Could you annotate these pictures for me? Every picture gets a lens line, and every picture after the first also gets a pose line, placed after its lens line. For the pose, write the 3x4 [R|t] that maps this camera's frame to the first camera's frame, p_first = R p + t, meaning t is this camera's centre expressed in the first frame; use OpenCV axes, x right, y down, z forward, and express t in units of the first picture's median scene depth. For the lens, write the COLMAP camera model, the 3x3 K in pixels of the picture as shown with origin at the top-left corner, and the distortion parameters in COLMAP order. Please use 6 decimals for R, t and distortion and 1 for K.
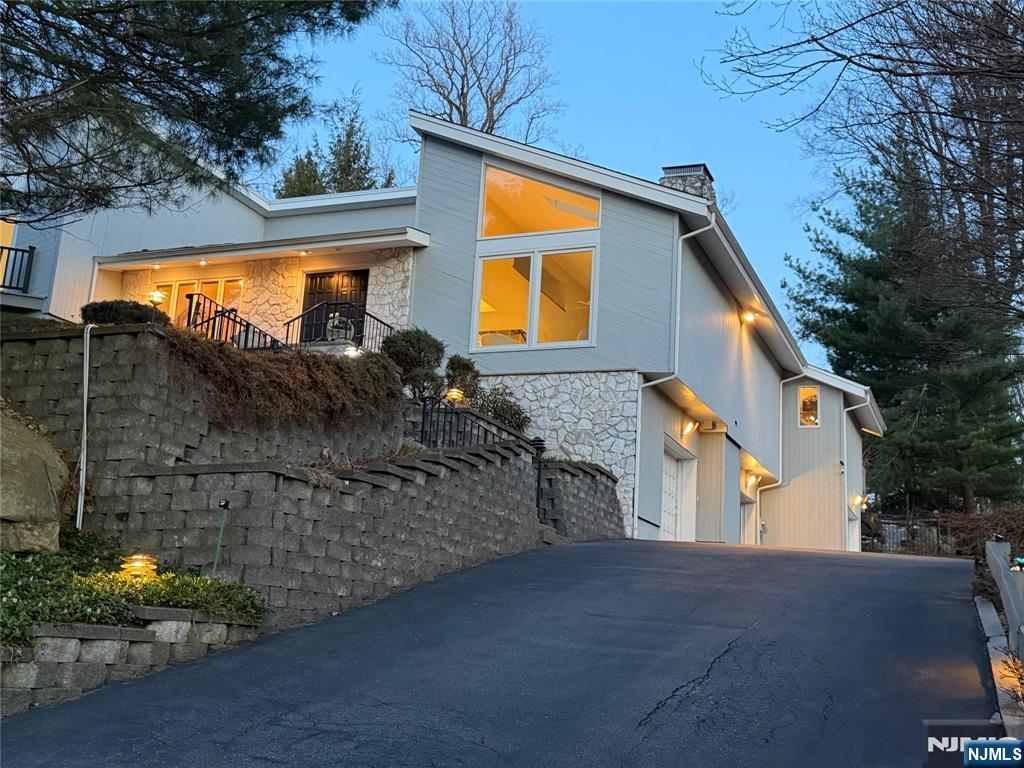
lens RADIAL K [[1124.5, 0, 512.0], [0, 1124.5, 384.0], [0, 0, 1]] dist [0.112065, 0.001665]
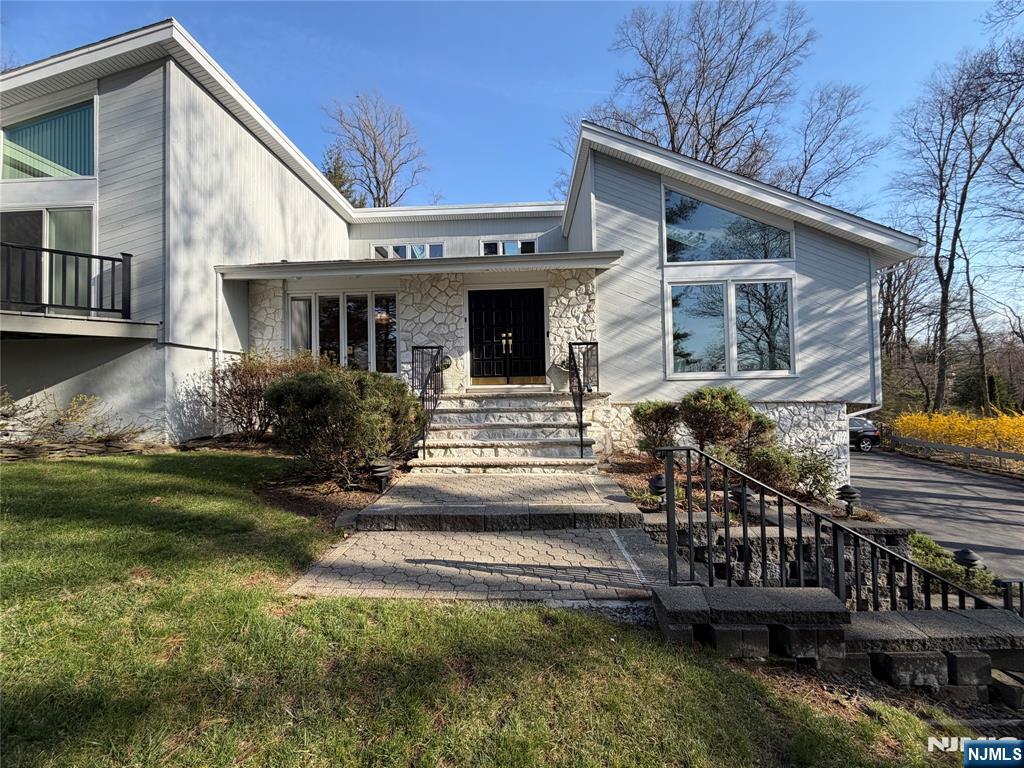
lens RADIAL K [[406.6, 0, 512.0], [0, 406.6, 384.0], [0, 0, 1]] dist [0.002312, -0.000001]
pose [[0.937953, -0.071181, 0.339378, -0.276579], [-0.005772, 0.975365, 0.220523, -0.097118], [-0.346715, -0.208799, 0.914435, 0.648094]]
